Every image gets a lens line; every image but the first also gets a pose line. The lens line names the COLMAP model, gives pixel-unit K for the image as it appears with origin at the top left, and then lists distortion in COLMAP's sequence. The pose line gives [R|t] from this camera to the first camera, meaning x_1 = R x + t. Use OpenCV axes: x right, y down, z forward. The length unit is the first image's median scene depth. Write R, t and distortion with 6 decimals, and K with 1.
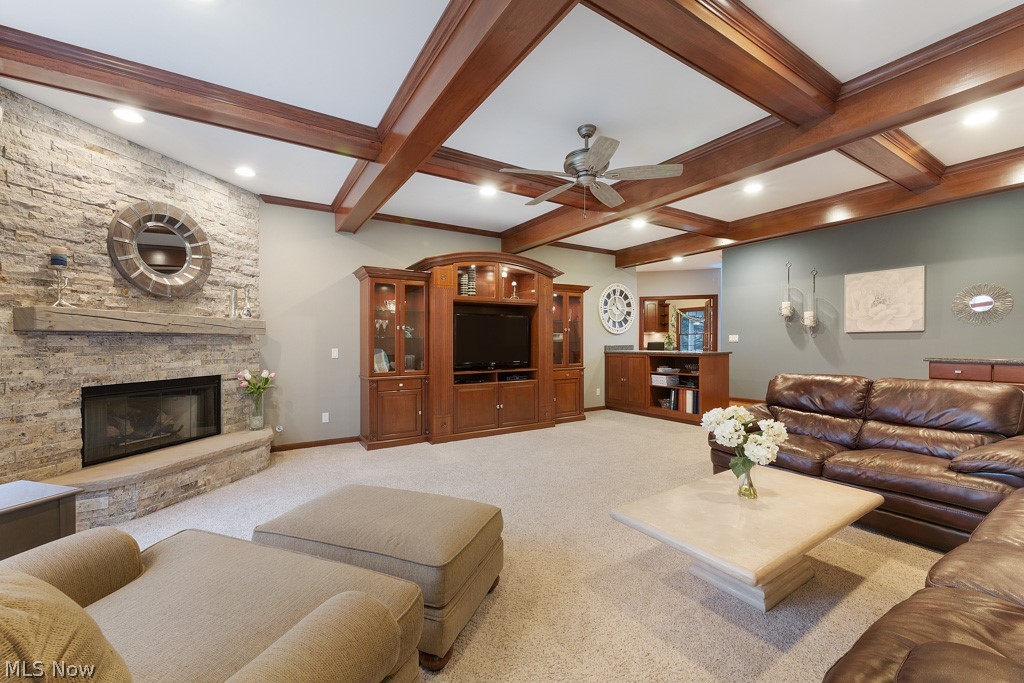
lens RADIAL K [[408.6, 0, 513.7], [0, 408.6, 339.6], [0, 0, 1]] dist [0.007245, -0.000007]
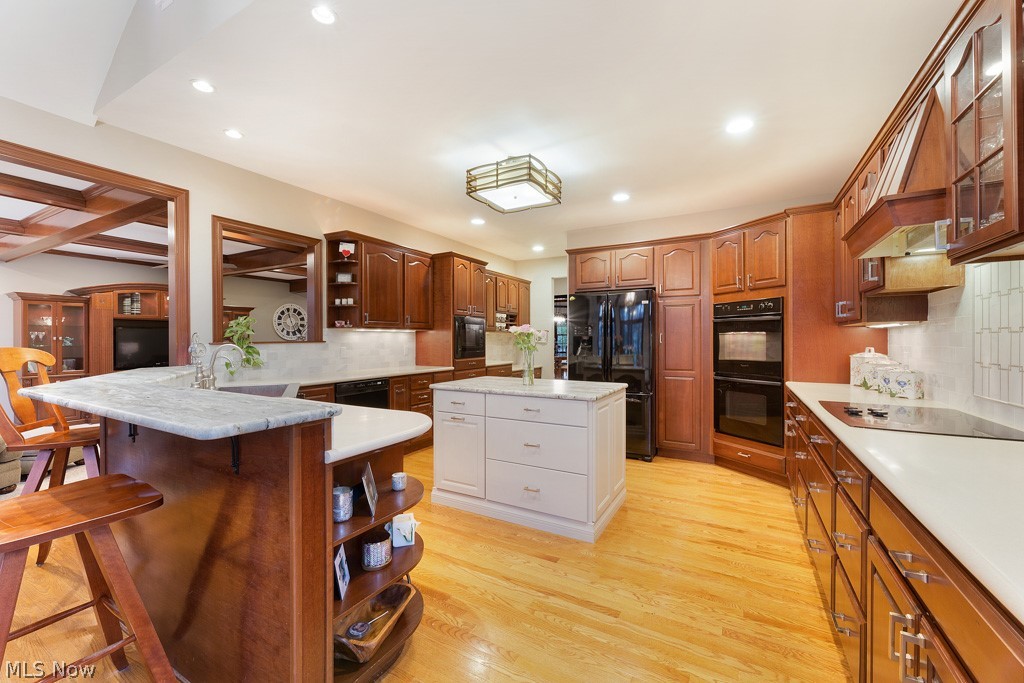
lens RADIAL K [[409.9, 0, 511.0], [0, 409.9, 340.6], [0, 0, 1]] dist [0.006220, -0.000387]
pose [[0.883320, -0.000499, 0.468769, 0.382289], [-0.001207, 0.999994, 0.003337, -0.026980], [-0.468768, -0.003513, 0.883314, -0.842047]]
